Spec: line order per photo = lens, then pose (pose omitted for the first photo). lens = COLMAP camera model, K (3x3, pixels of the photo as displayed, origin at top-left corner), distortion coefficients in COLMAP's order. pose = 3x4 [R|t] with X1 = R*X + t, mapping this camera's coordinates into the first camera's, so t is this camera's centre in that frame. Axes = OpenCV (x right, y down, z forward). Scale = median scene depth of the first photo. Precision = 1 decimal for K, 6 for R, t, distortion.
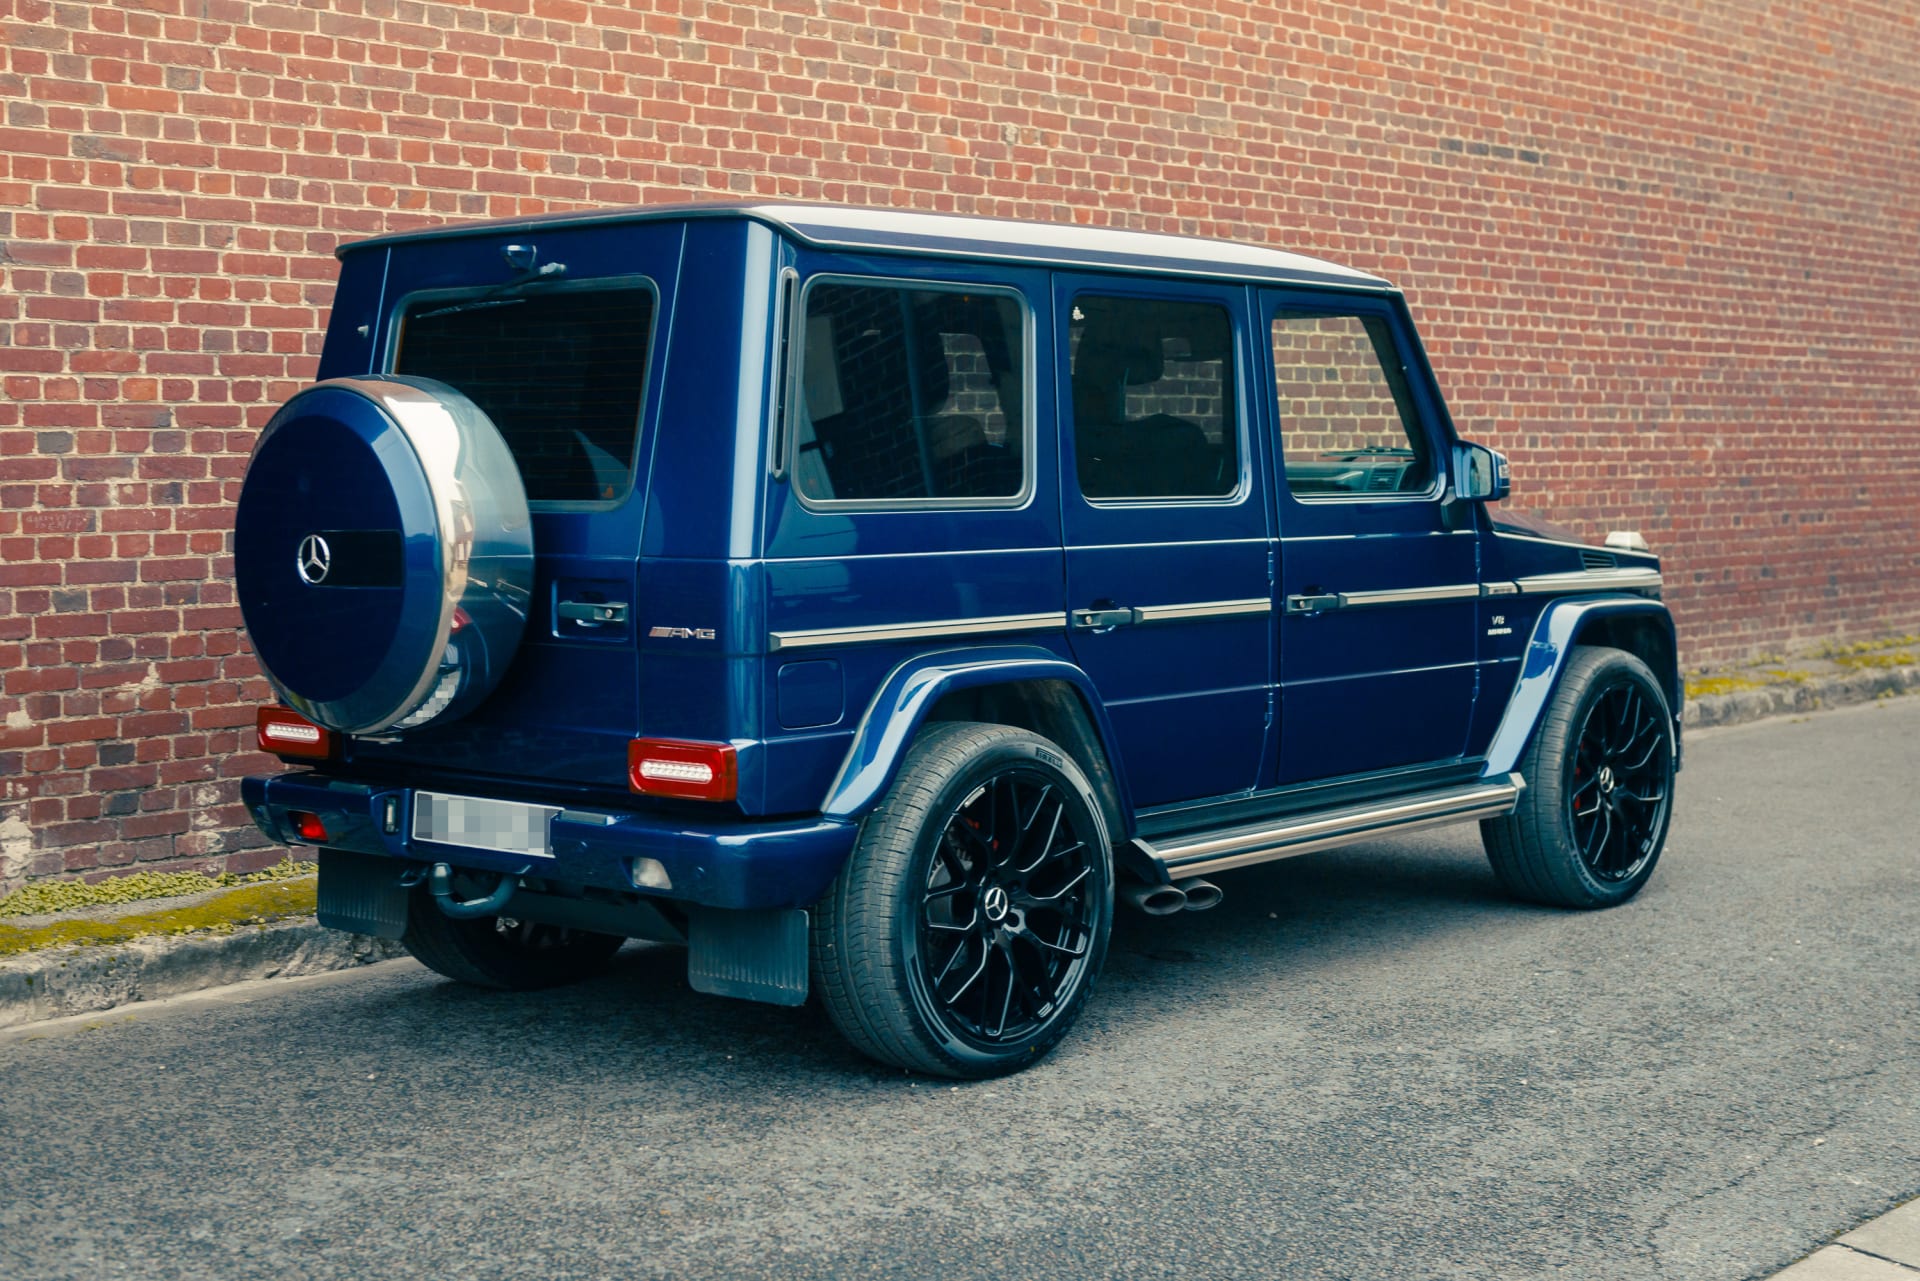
lens RADIAL K [[2689.8, 0, 965.4], [0, 2689.8, 478.2], [0, 0, 1]] dist [0.008546, 0.000000]
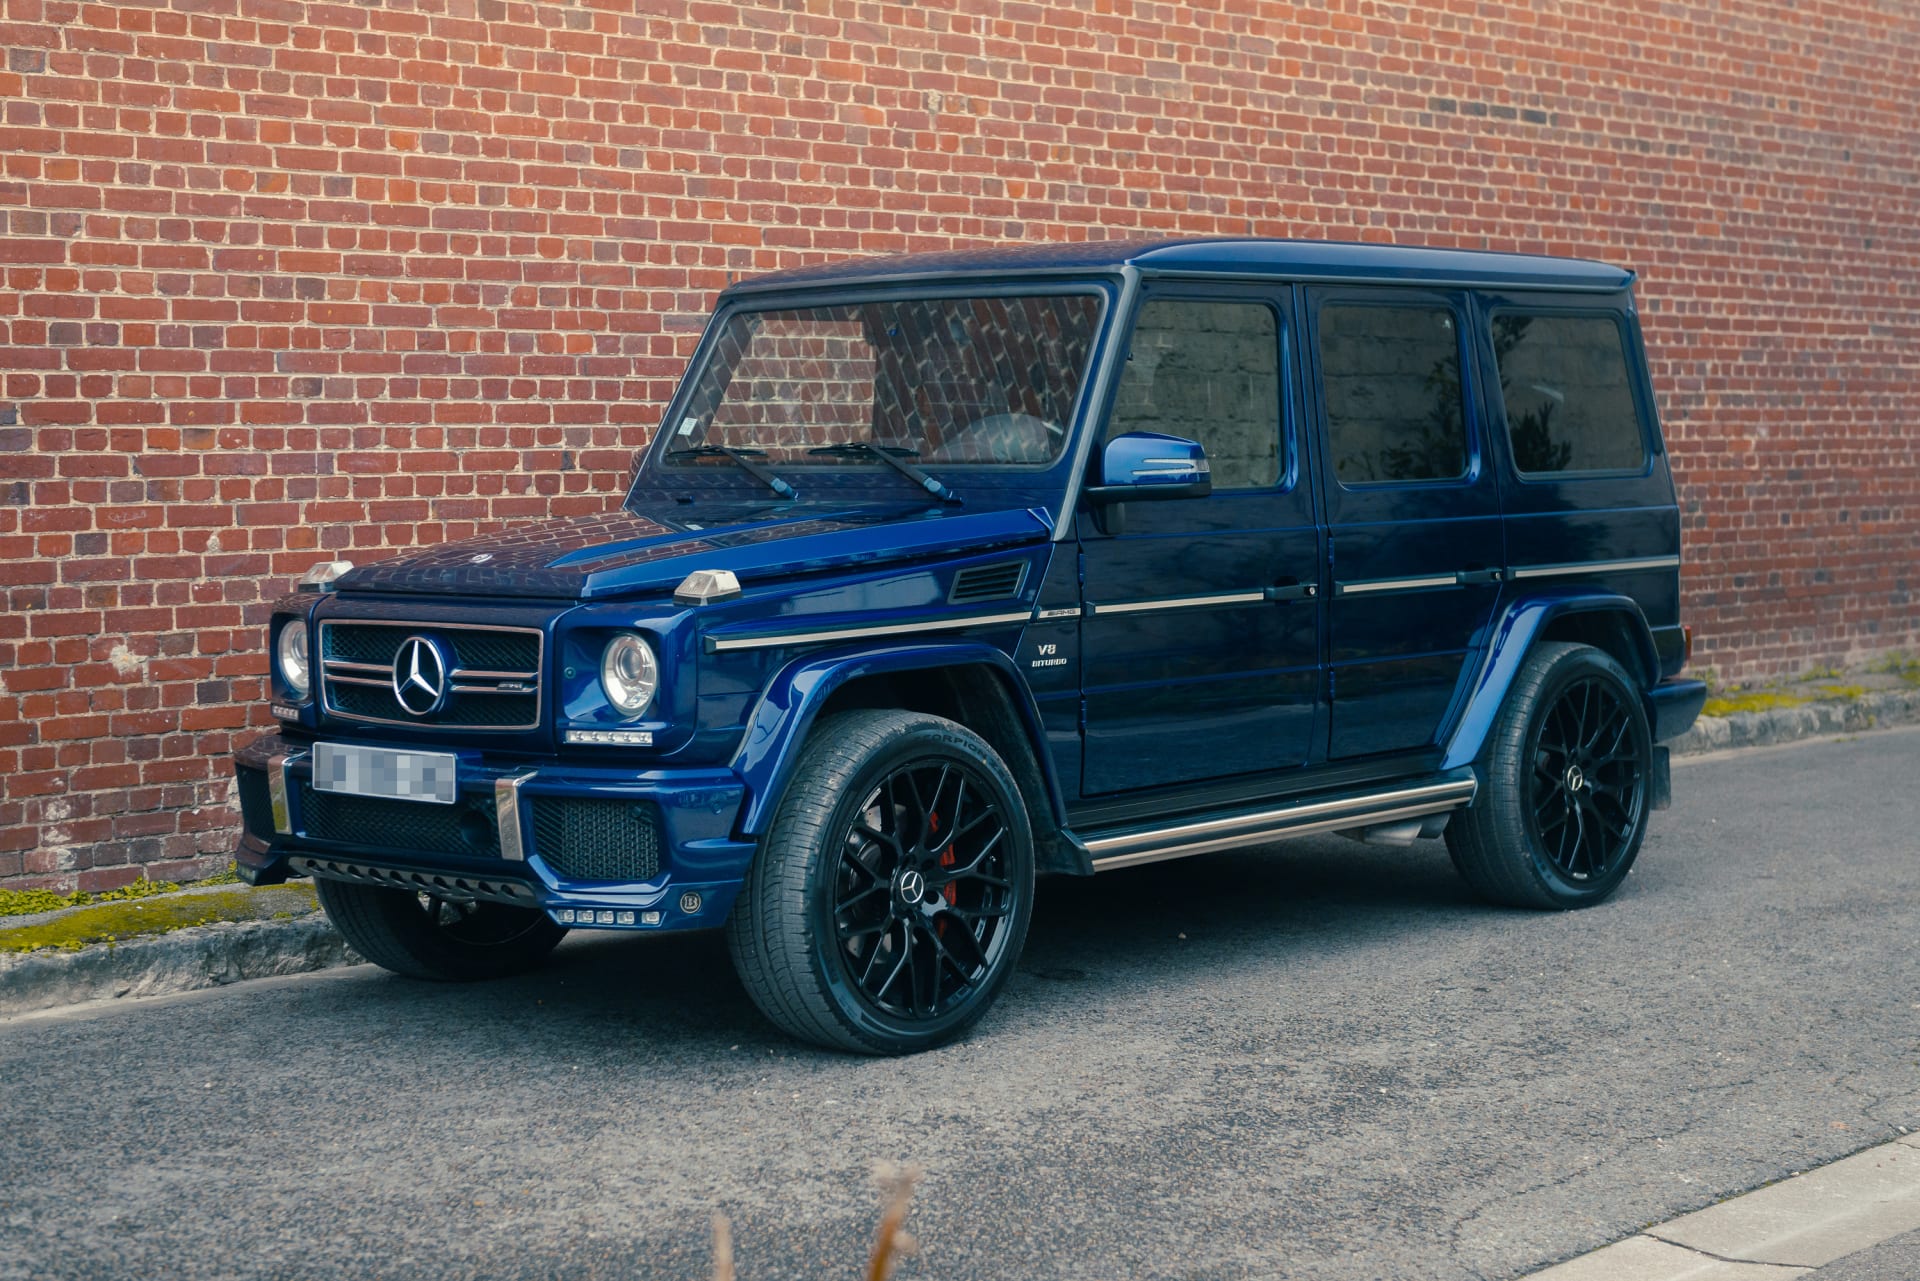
lens RADIAL K [[3175.1, 0, 953.6], [0, 3175.1, 488.7], [0, 0, 1]] dist [-0.007981, 0.000000]
pose [[0.999803, -0.004058, -0.019418, 0.057191], [0.004138, 0.999983, 0.004109, 0.000543], [0.019401, -0.004189, 0.999803, -0.116191]]
